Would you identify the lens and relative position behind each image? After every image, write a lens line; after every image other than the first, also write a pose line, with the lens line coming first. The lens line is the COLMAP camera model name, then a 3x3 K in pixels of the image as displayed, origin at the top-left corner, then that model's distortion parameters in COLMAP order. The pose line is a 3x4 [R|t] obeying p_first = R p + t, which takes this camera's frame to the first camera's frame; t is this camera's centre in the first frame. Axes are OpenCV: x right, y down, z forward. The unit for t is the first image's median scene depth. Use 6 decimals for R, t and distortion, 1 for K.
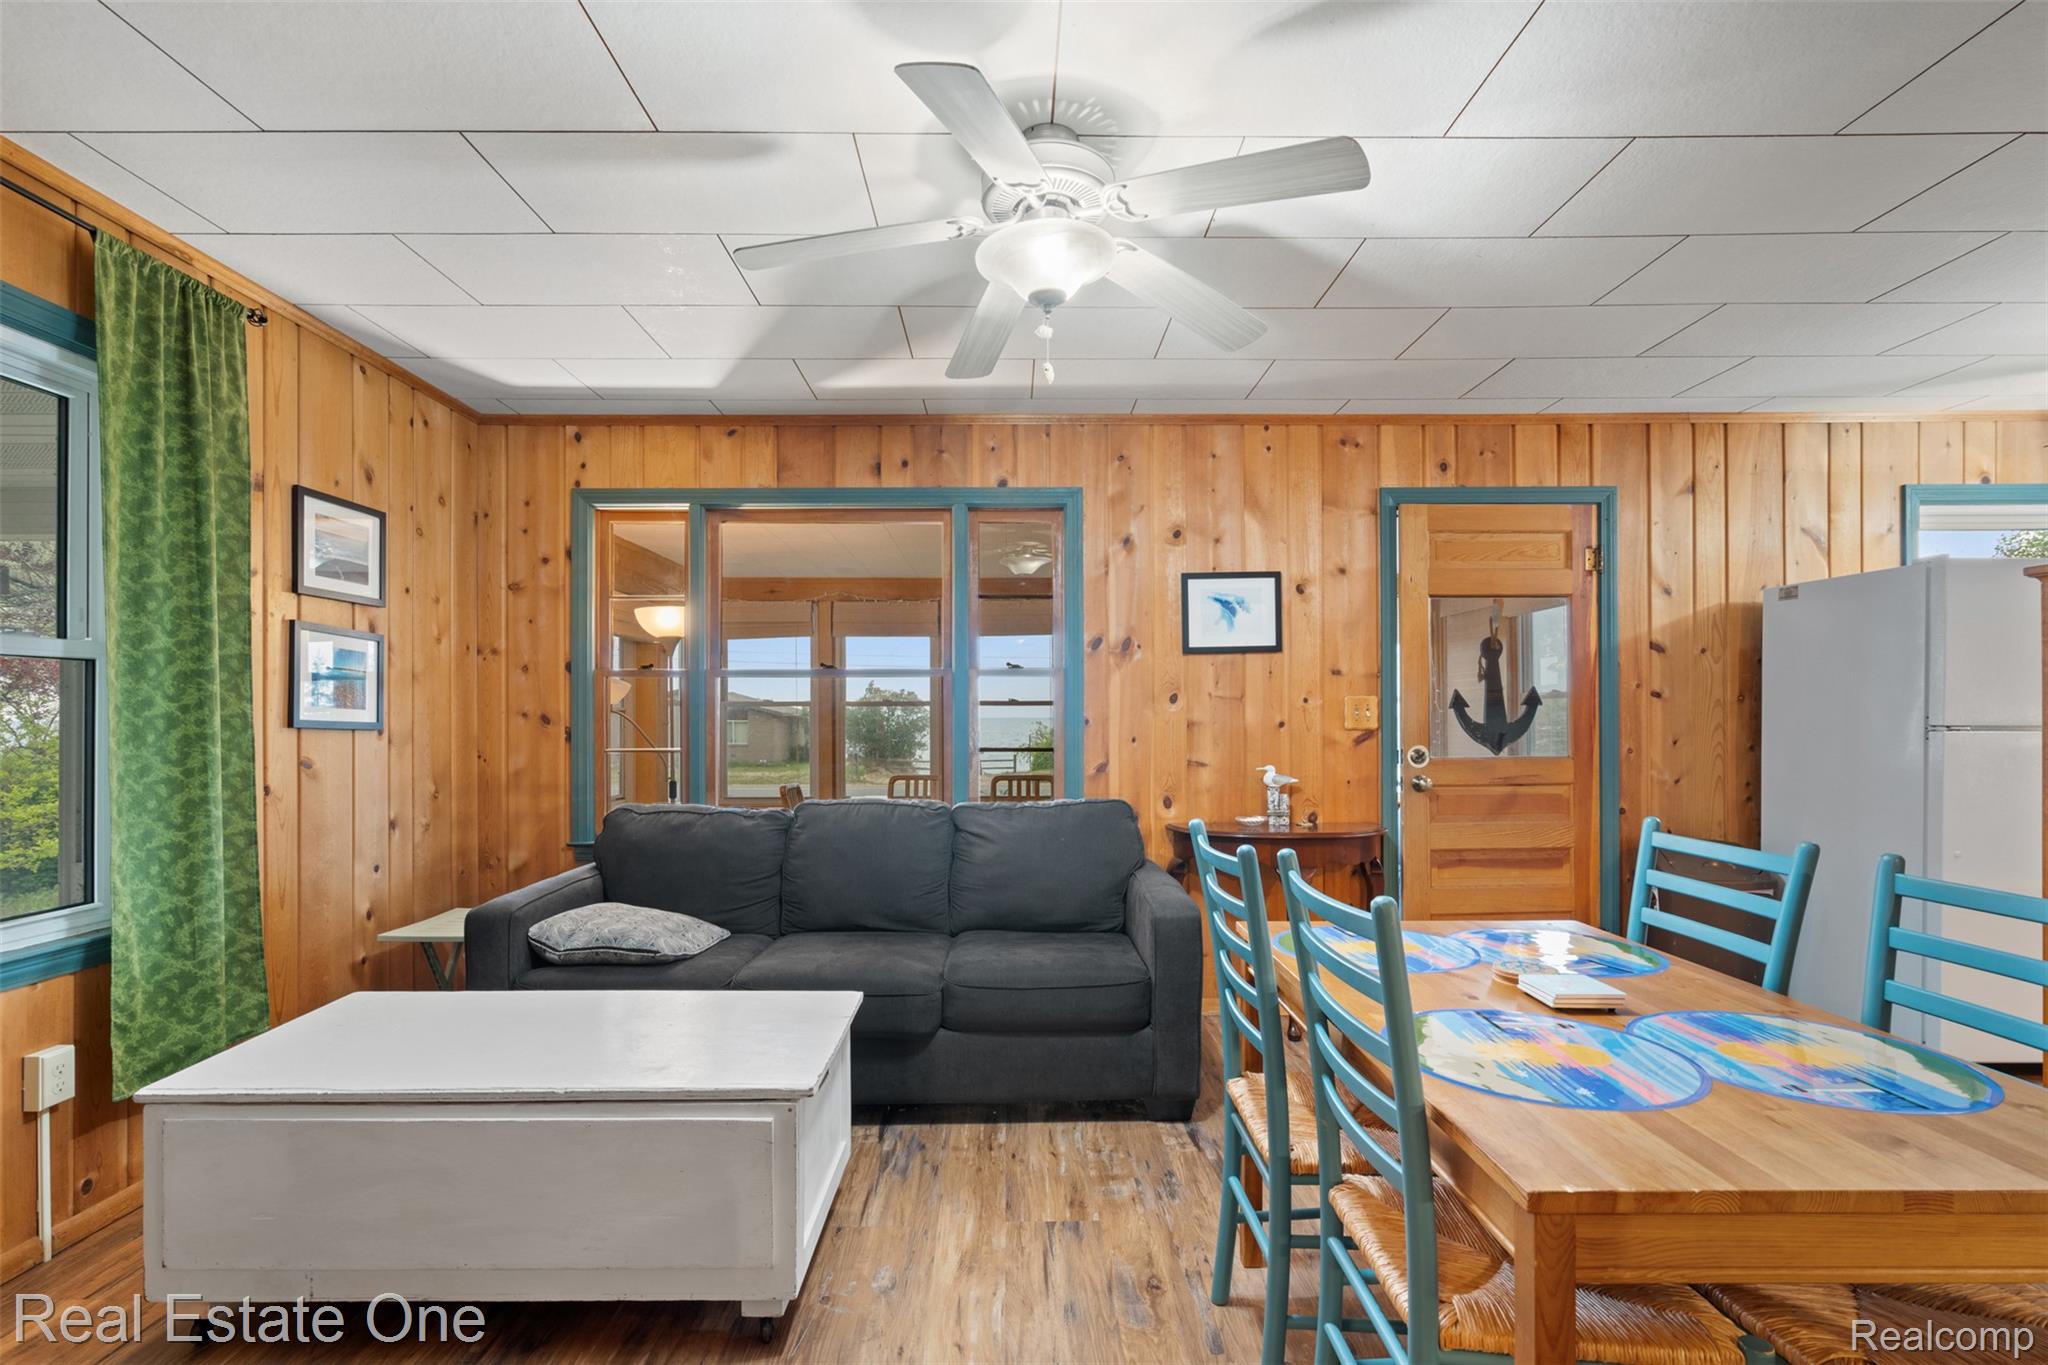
lens RADIAL K [[946.5, 0, 1012.6], [0, 946.5, 713.3], [0, 0, 1]] dist [-0.000910, 0.001434]
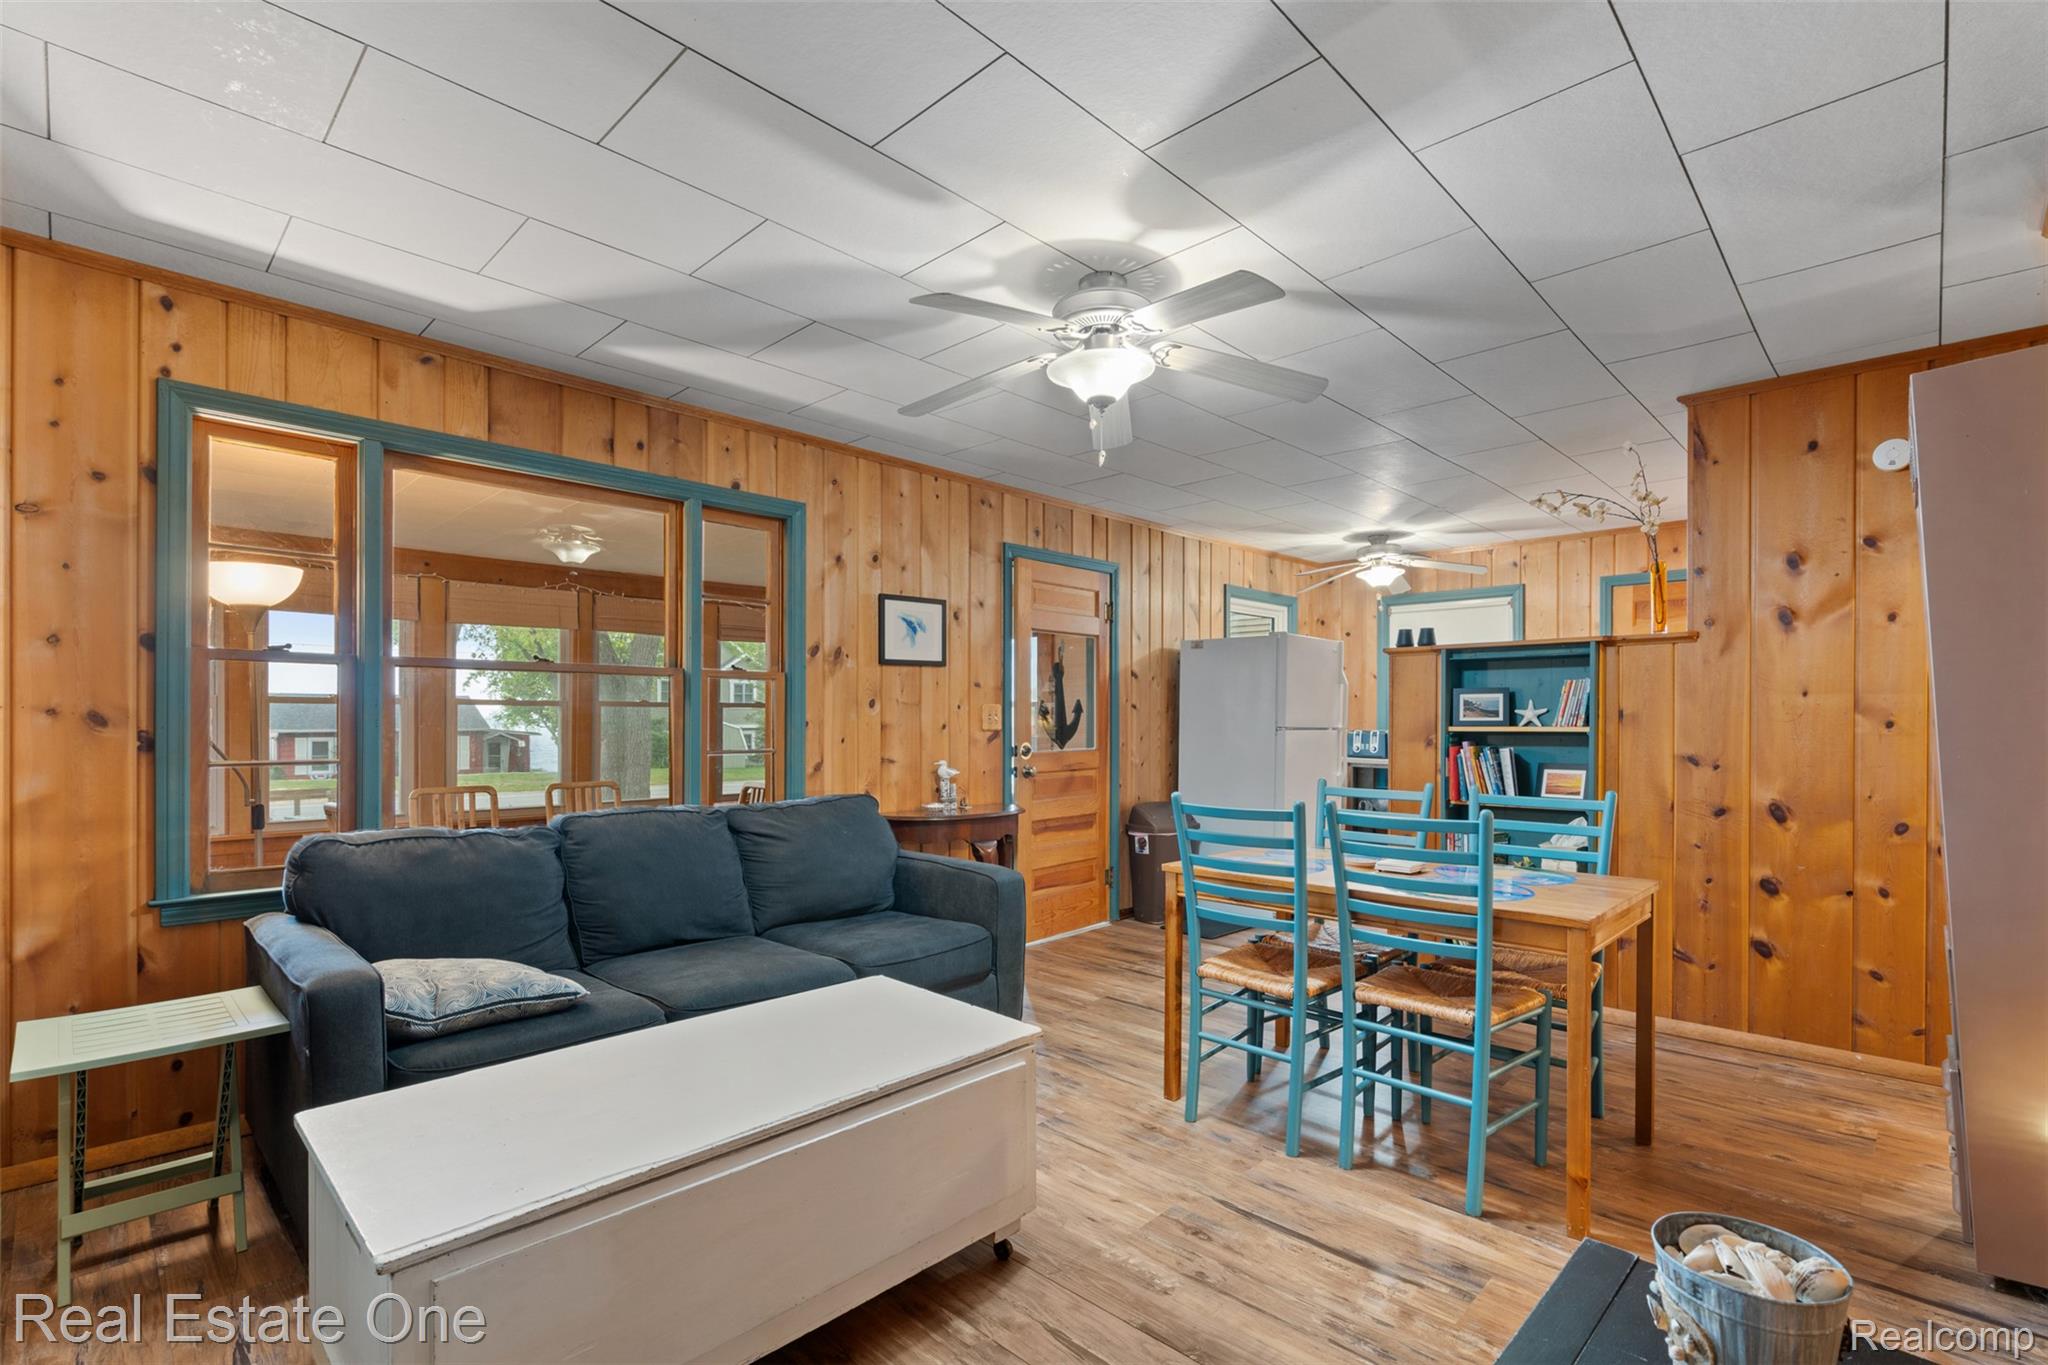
lens RADIAL K [[946.5, 0, 1012.6], [0, 946.5, 713.3], [0, 0, 1]] dist [-0.000910, 0.001434]
pose [[0.701086, 0.009862, 0.713009, -0.518473], [-0.008029, 0.999950, -0.005935, 0.001397], [-0.713032, -0.001564, 0.701130, 0.089695]]
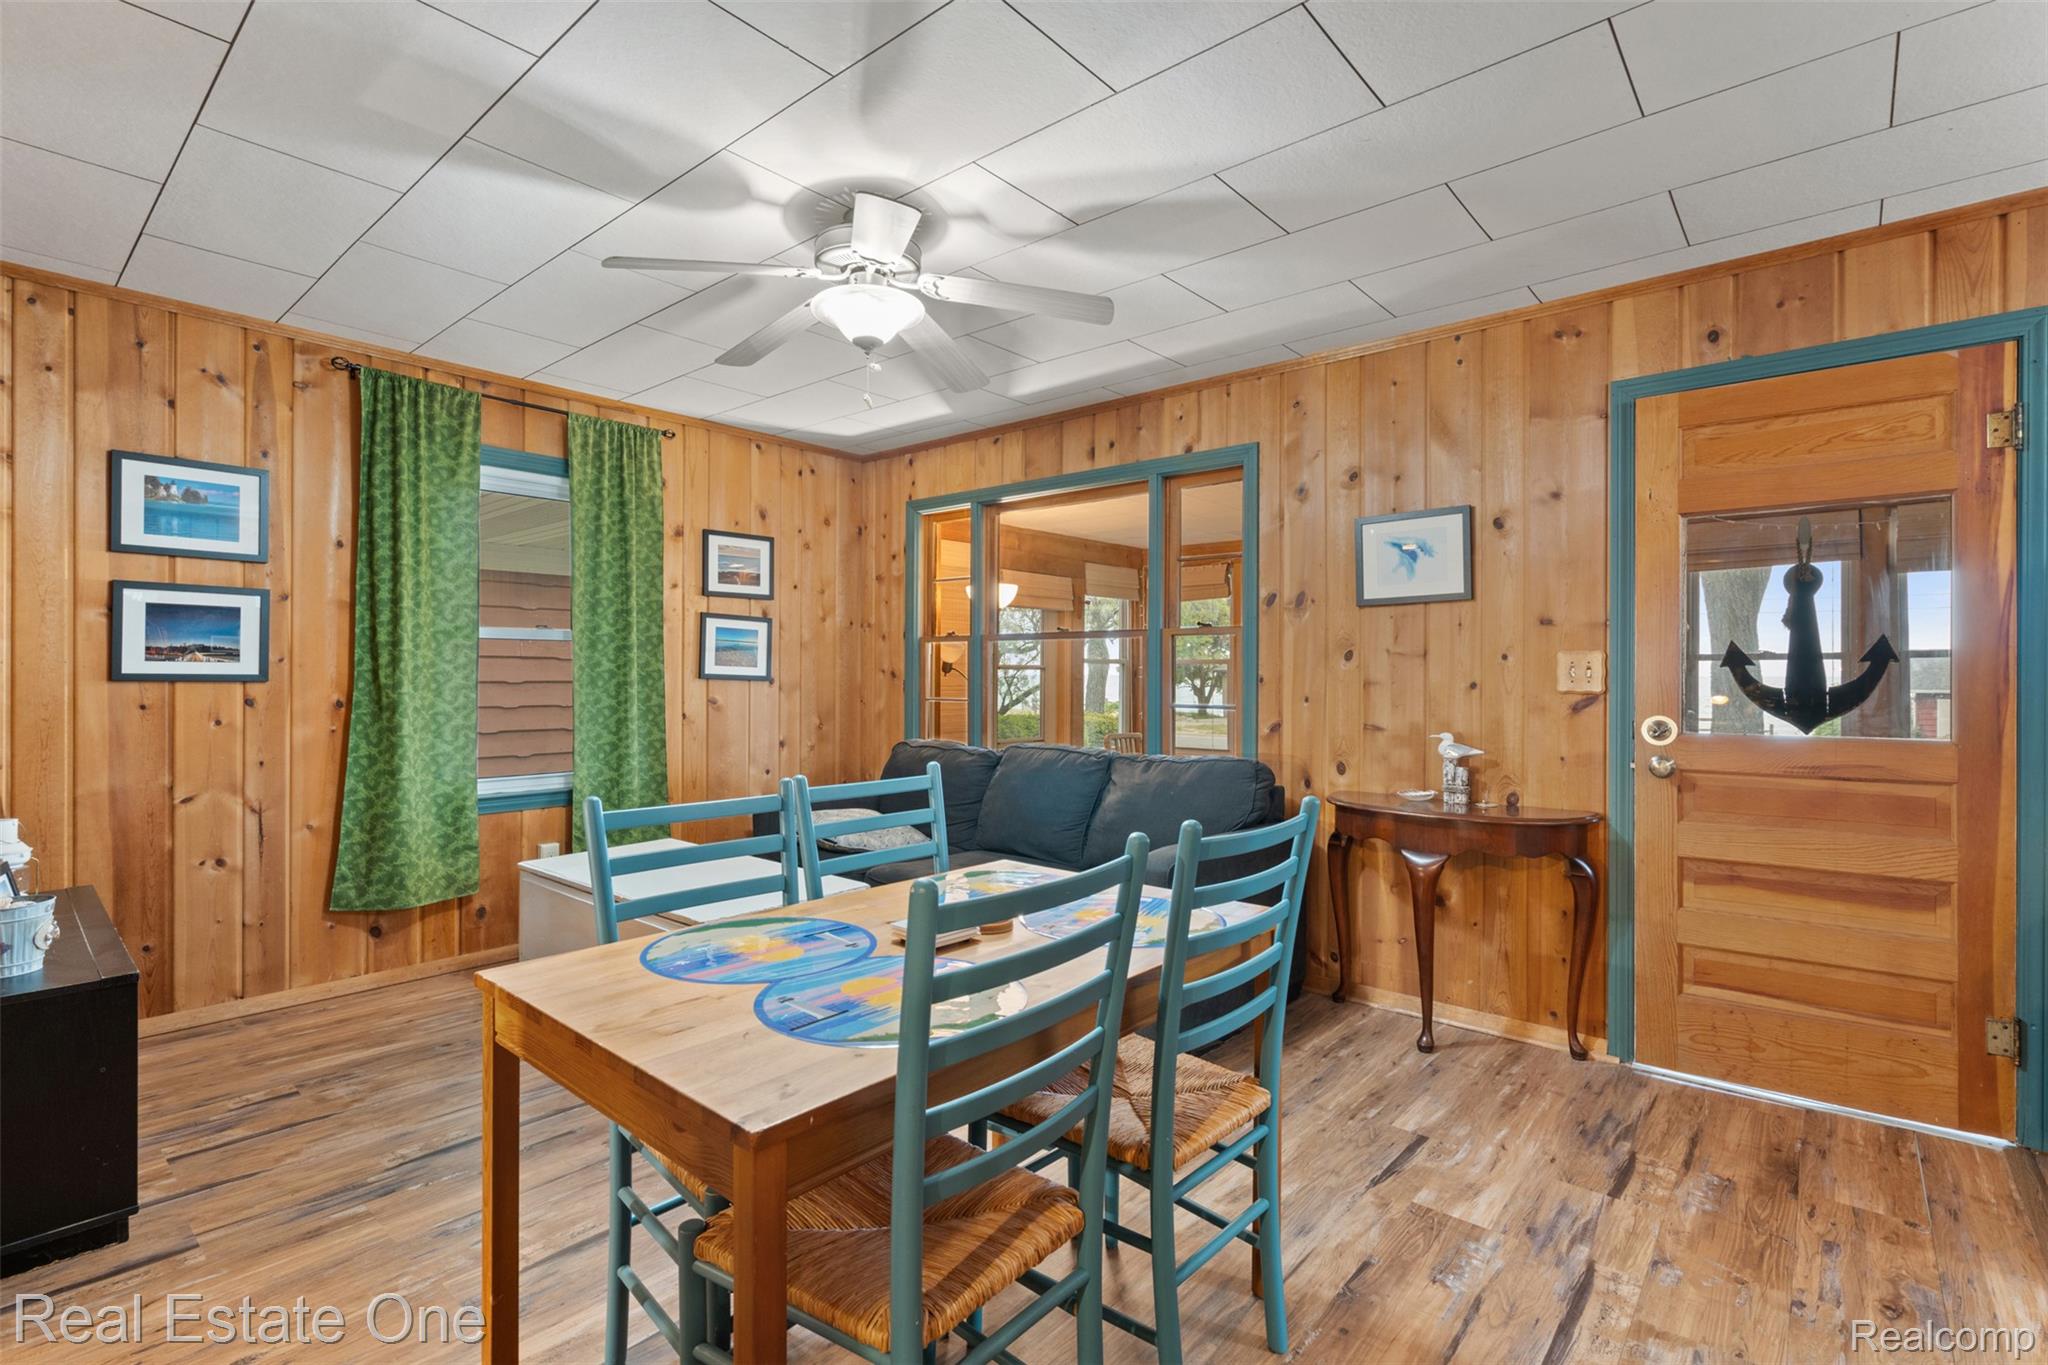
lens RADIAL K [[950.7, 0, 1017.7], [0, 950.7, 671.3], [0, 0, 1]] dist [-0.000658, 0.001438]
pose [[0.752018, 0.003808, -0.659131, 0.538660], [-0.002516, 0.999993, 0.002907, -0.002415], [0.659138, -0.000527, 0.752022, 0.094076]]
